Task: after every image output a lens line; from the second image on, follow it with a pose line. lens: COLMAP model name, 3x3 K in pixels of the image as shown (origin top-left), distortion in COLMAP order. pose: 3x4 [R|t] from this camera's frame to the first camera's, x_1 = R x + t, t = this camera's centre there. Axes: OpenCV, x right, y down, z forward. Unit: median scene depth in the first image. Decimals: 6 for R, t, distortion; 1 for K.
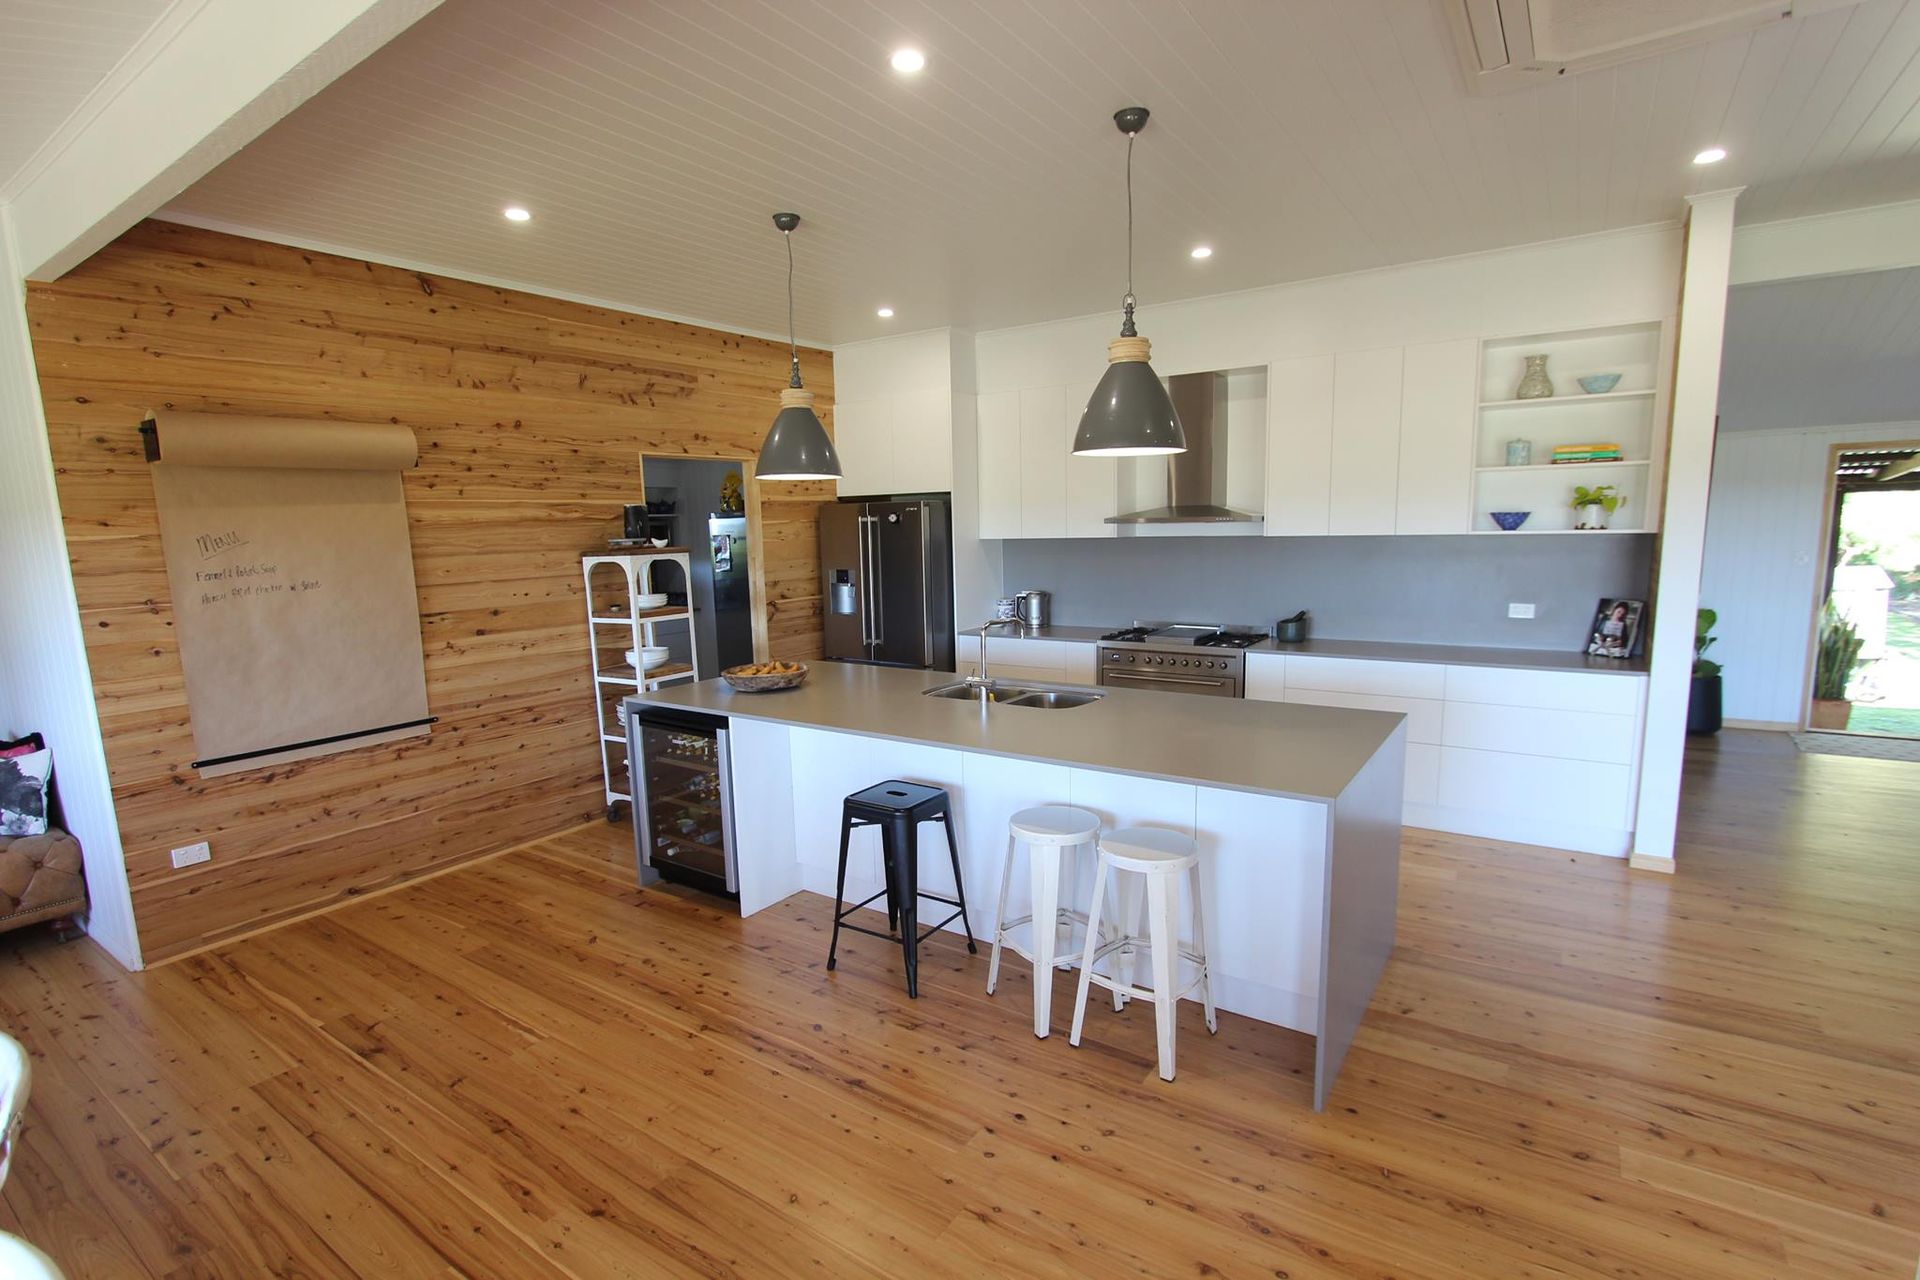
lens RADIAL K [[887.1, 0, 968.9], [0, 887.1, 644.3], [0, 0, 1]] dist [-0.013378, 0.000609]
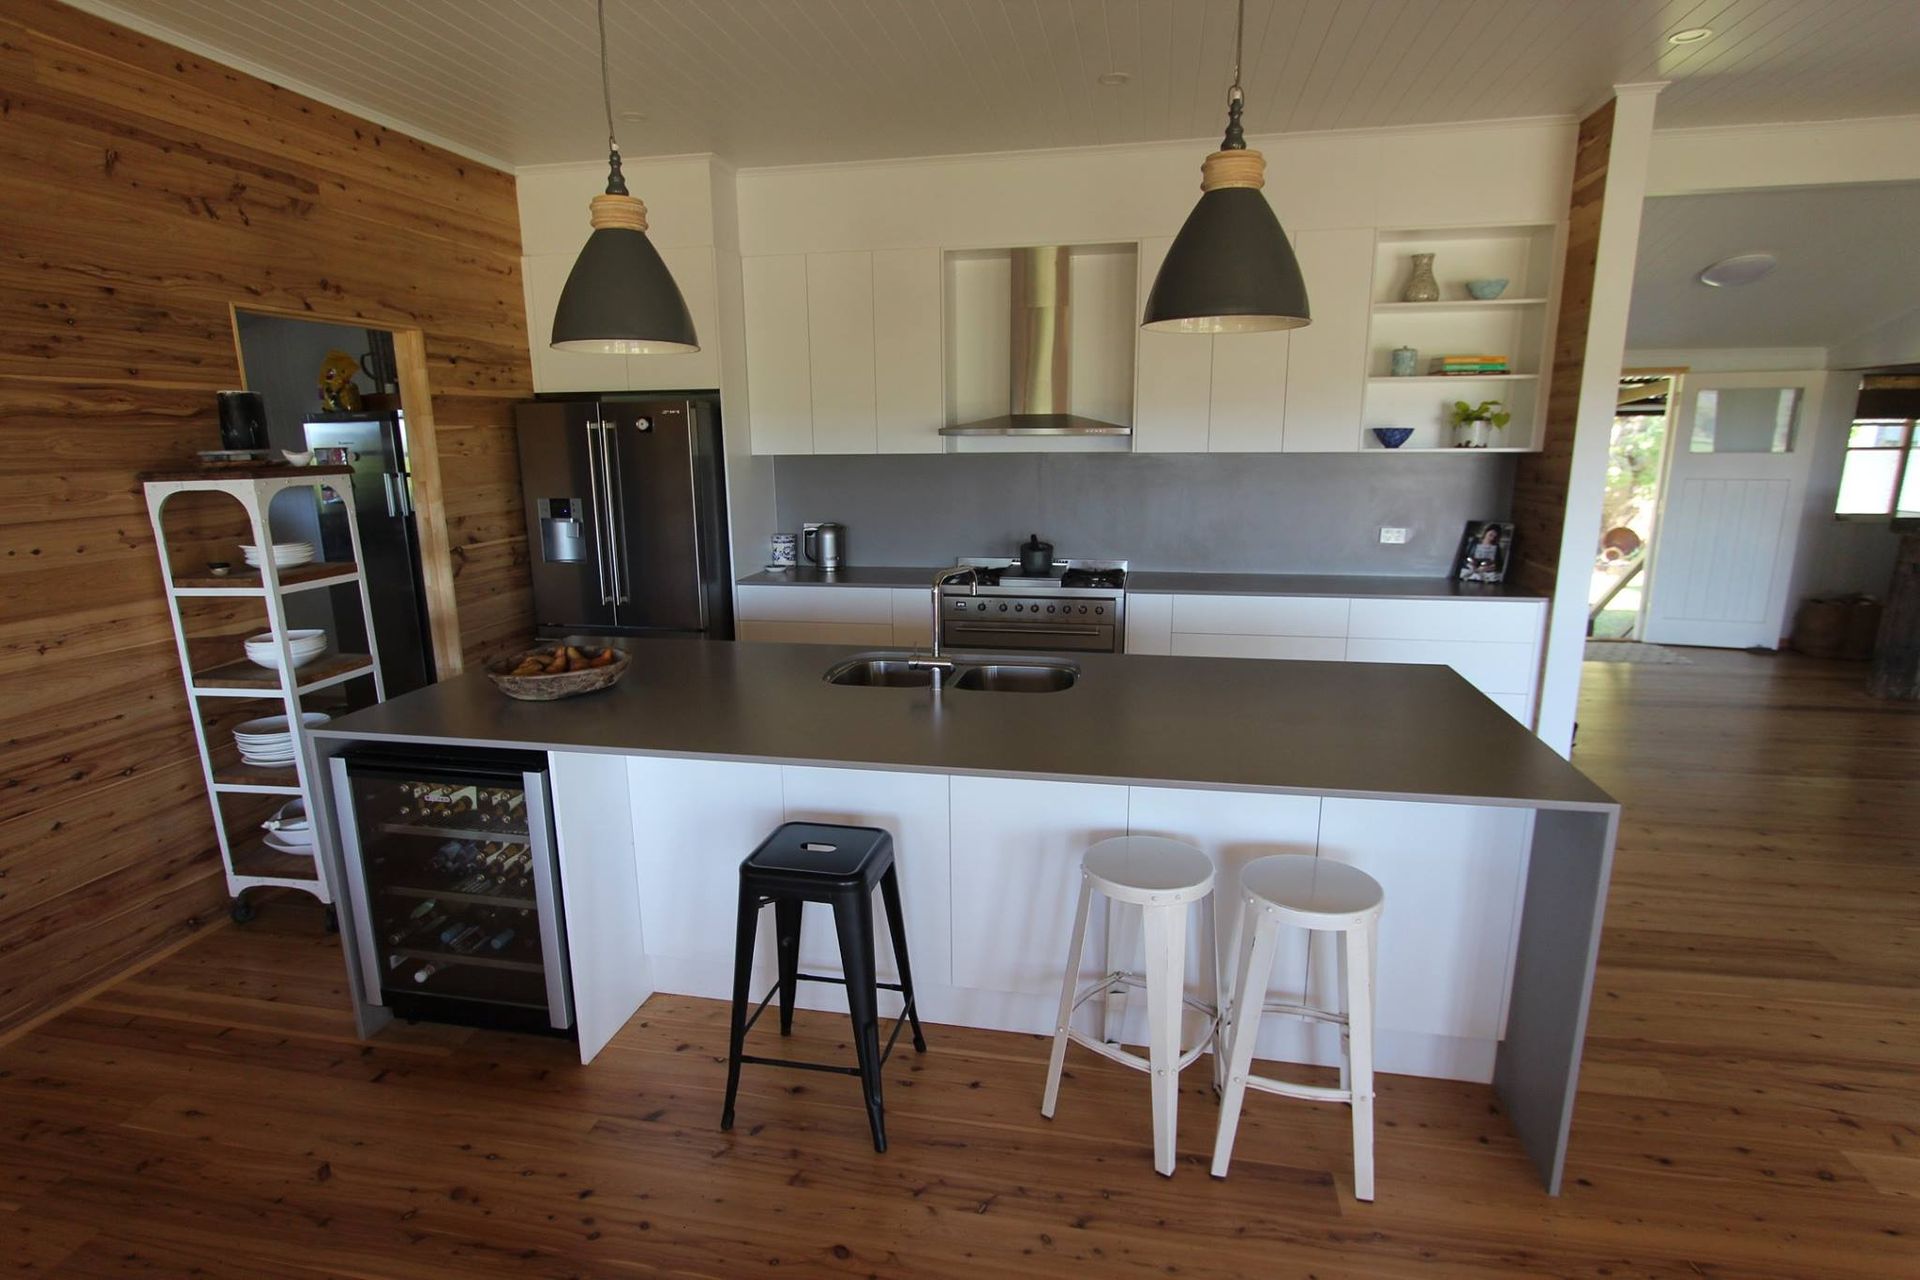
lens RADIAL K [[968.9, 0, 956.6], [0, 968.9, 646.0], [0, 0, 1]] dist [-0.011431, 0.000622]
pose [[0.924571, -0.067397, 0.375003, -0.198523], [0.040115, 0.995980, 0.080096, -0.022810], [-0.378893, -0.059011, 0.923557, 0.232420]]
